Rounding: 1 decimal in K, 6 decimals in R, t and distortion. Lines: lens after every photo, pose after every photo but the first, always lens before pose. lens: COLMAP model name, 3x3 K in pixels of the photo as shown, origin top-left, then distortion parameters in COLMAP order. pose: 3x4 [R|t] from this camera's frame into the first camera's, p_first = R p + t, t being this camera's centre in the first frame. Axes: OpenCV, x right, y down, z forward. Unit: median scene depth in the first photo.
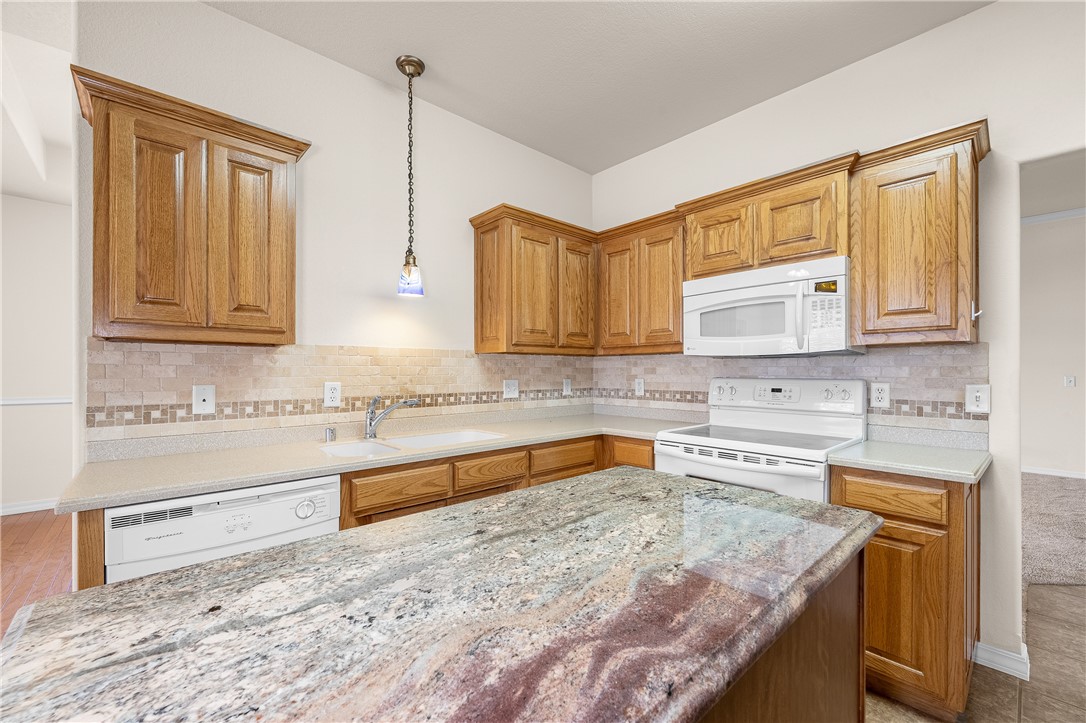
lens RADIAL K [[437.8, 0, 543.5], [0, 437.8, 368.8], [0, 0, 1]] dist [0.001504, -0.000291]
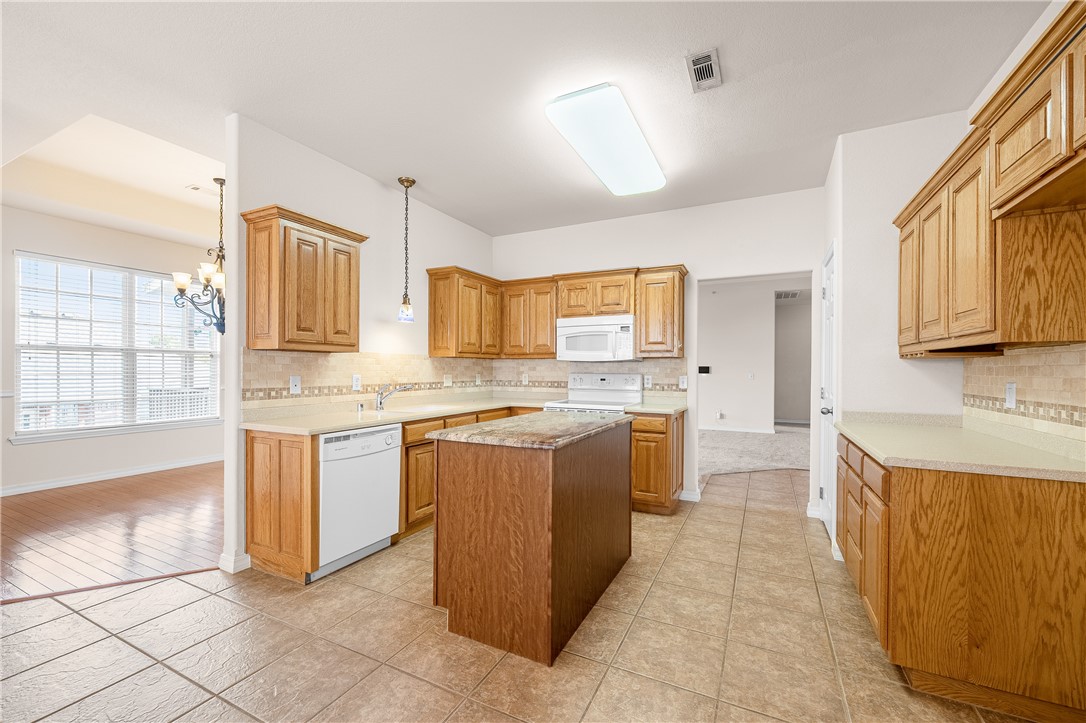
lens RADIAL K [[437.8, 0, 543.5], [0, 437.8, 366.3], [0, 0, 1]] dist [0.001504, -0.000291]
pose [[0.932006, 0.007543, 0.362365, -0.422524], [-0.007503, 0.999971, -0.001519, -0.003596], [-0.362366, -0.001303, 0.932035, -0.719304]]
